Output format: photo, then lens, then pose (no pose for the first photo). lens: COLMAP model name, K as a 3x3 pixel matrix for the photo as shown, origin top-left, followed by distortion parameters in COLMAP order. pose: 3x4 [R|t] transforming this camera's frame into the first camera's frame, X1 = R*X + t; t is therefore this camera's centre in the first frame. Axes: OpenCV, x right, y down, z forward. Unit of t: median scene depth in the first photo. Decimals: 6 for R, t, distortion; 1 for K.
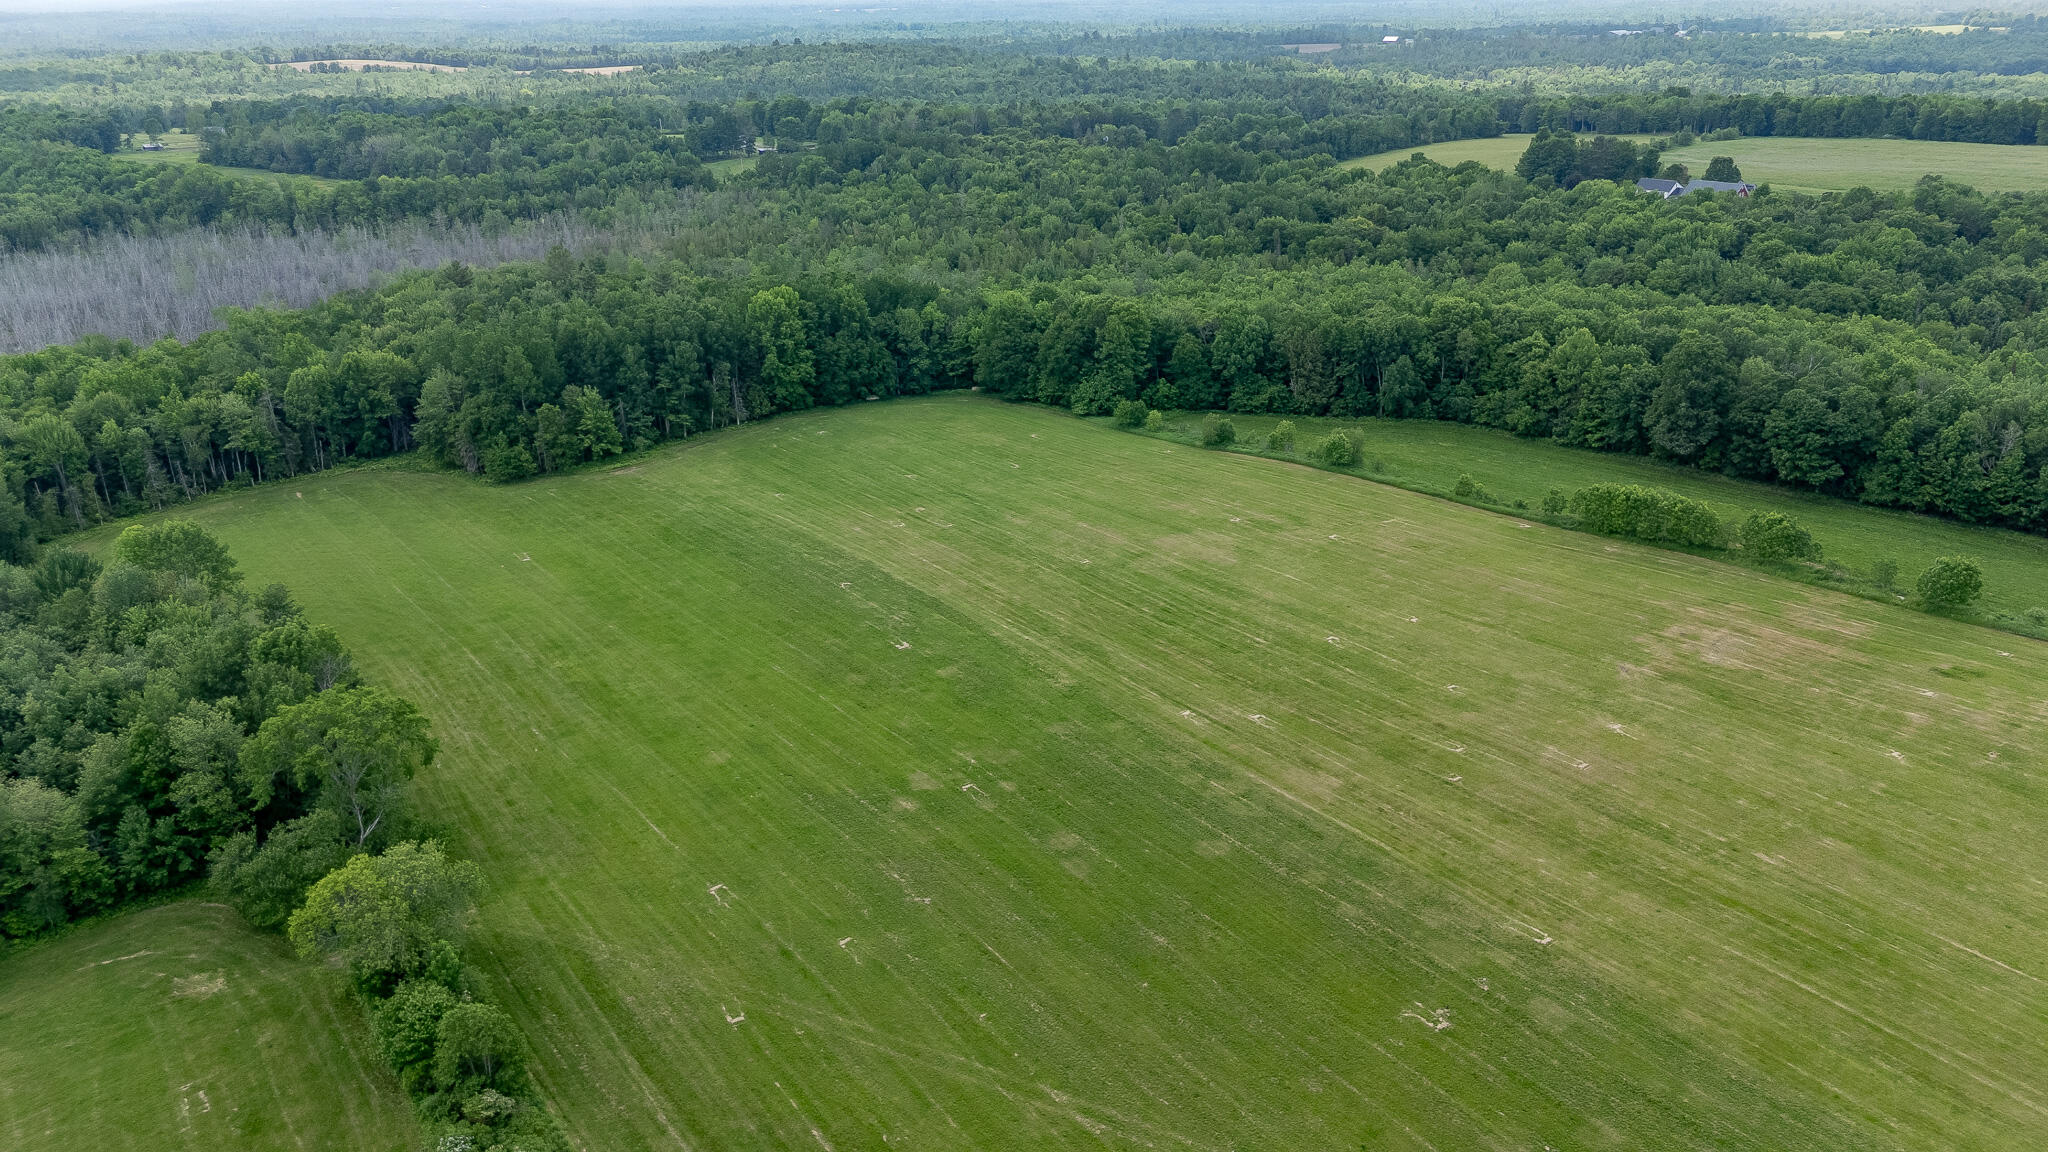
lens RADIAL K [[1508.2, 0, 1024.0], [0, 1508.2, 576.0], [0, 0, 1]] dist [0.085382, -0.090091]
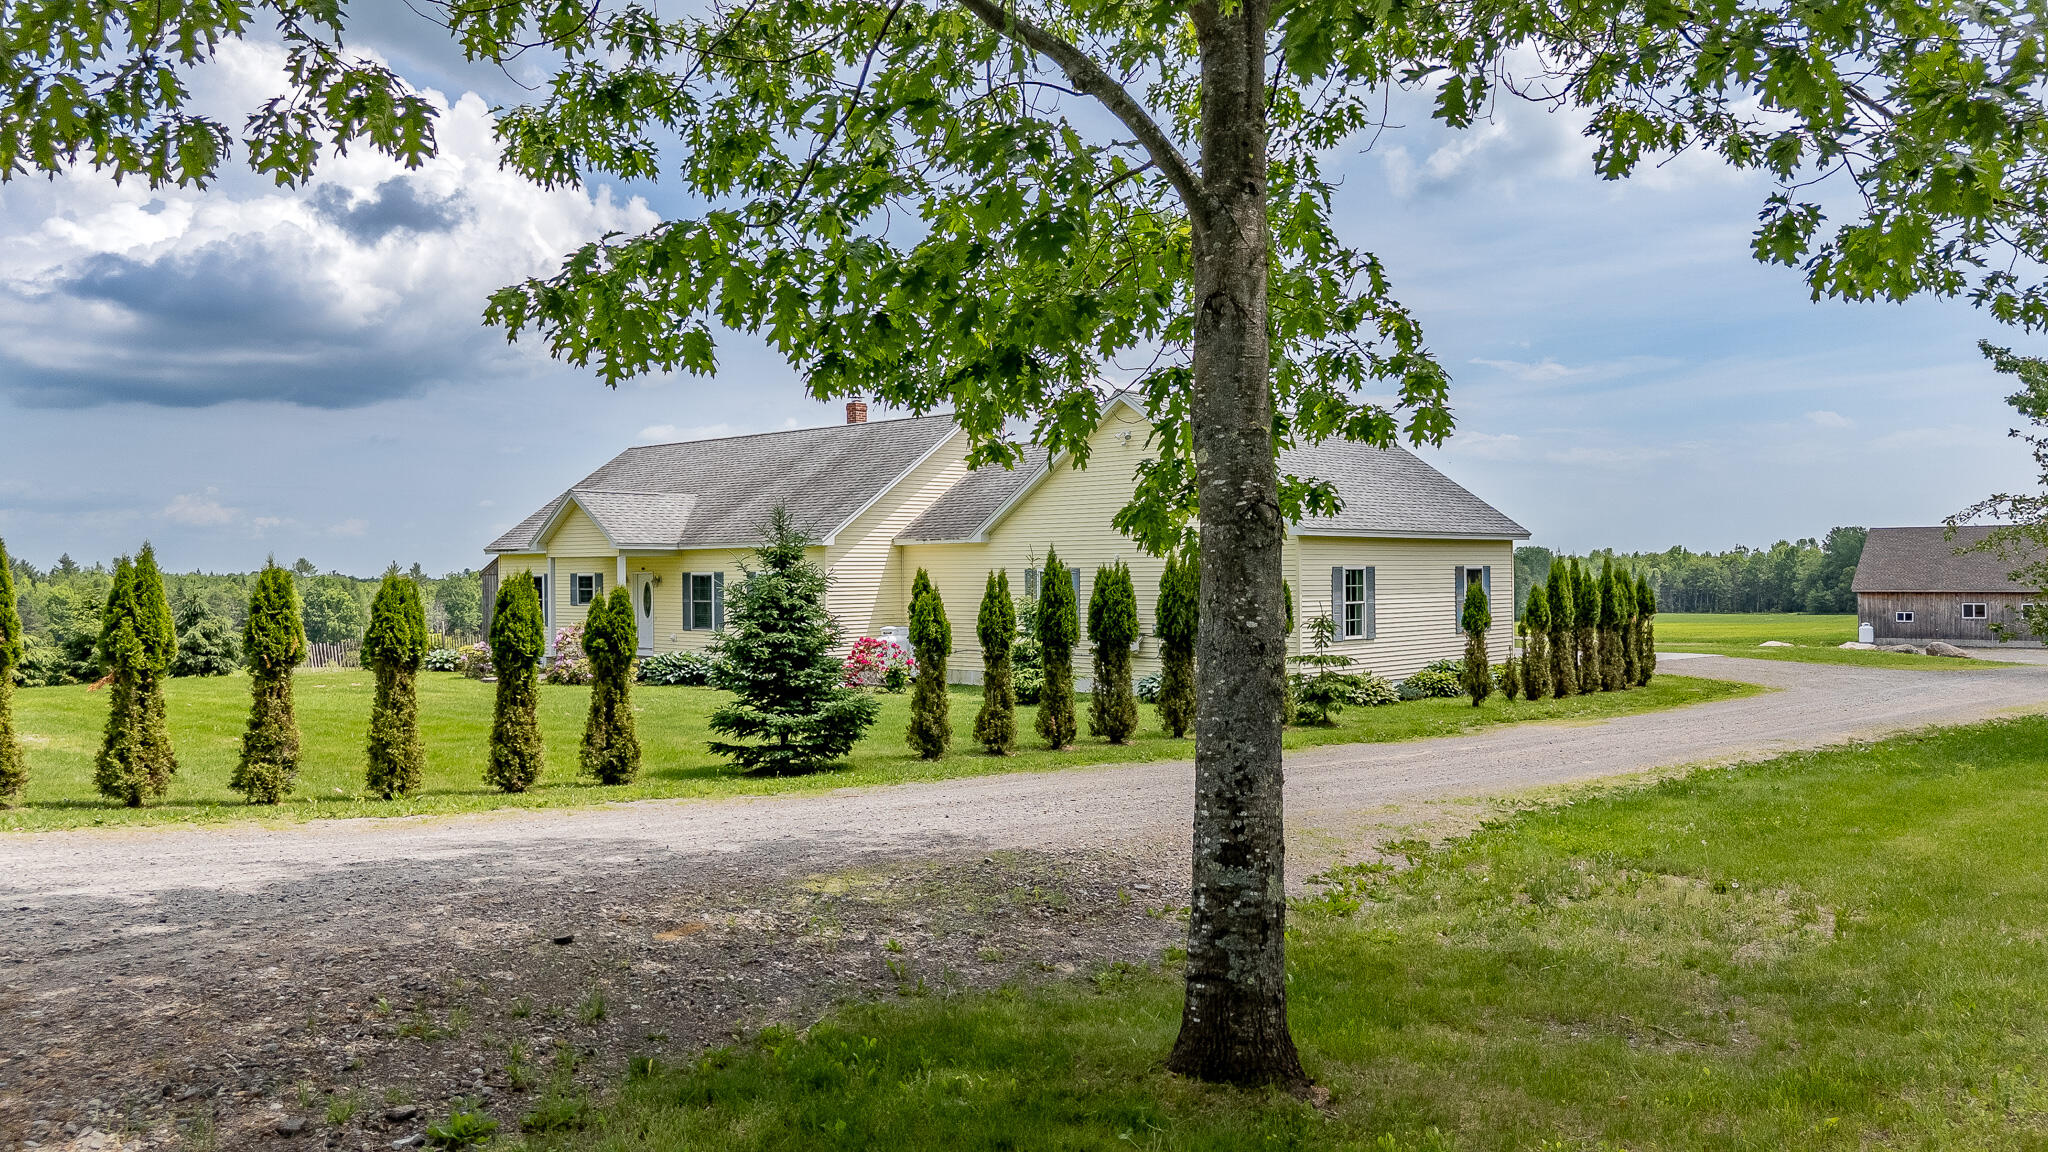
lens RADIAL K [[1513.0, 0, 1026.1], [0, 1513.0, 575.8], [0, 0, 1]] dist [0.067504, -0.061892]
pose [[0.234501, 0.009757, -0.972067, 1.055777], [-0.350610, 0.933497, -0.075211, 0.321876], [0.906687, 0.358454, 0.222327, -0.089502]]
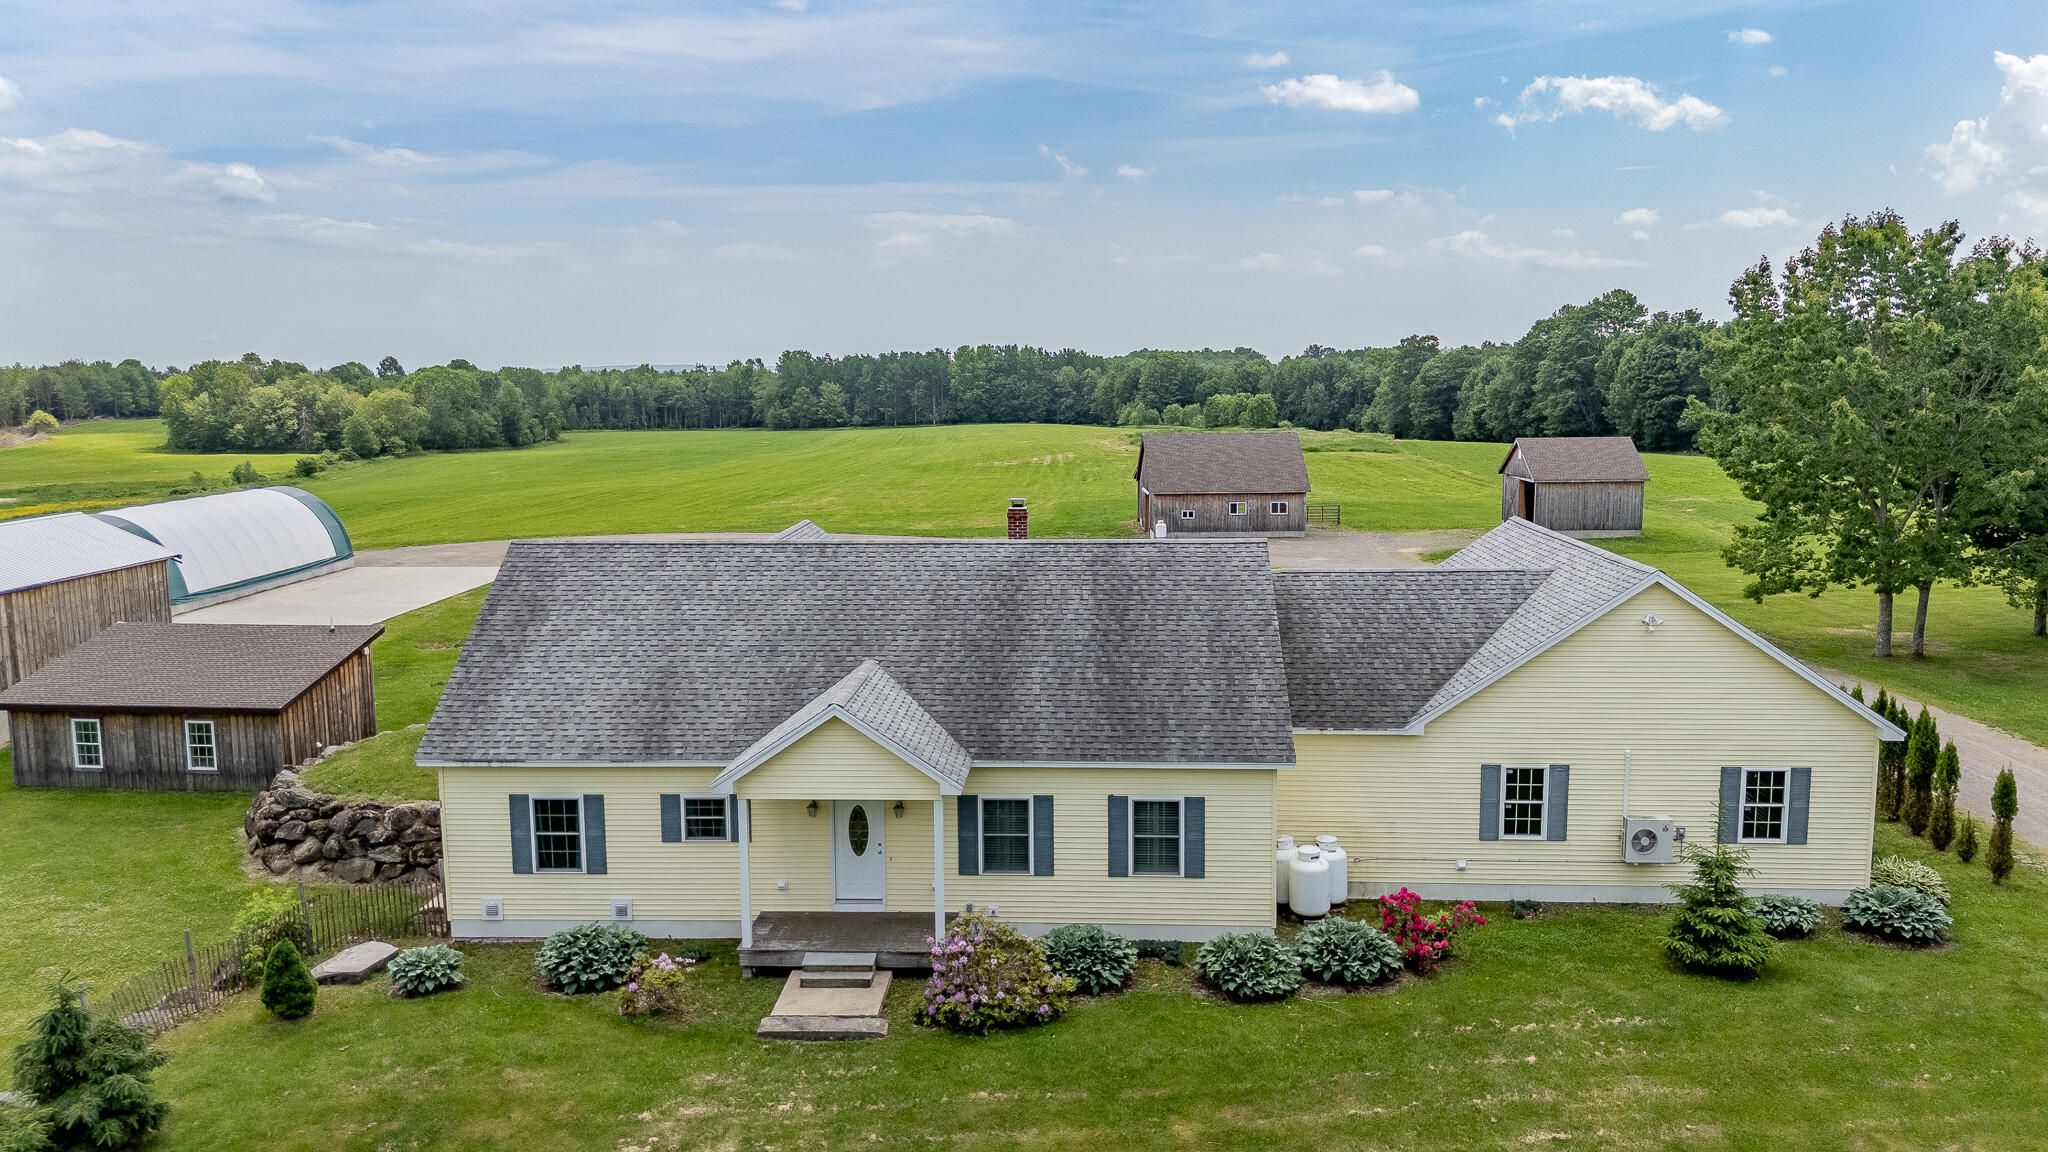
lens RADIAL K [[1508.2, 0, 1024.0], [0, 1508.2, 576.0], [0, 0, 1]] dist [0.085382, -0.090091]
pose [[0.803693, 0.087595, -0.588562, 0.970616], [-0.218921, 0.963259, -0.155580, 0.322725], [0.553310, 0.253887, 0.793341, -0.165135]]
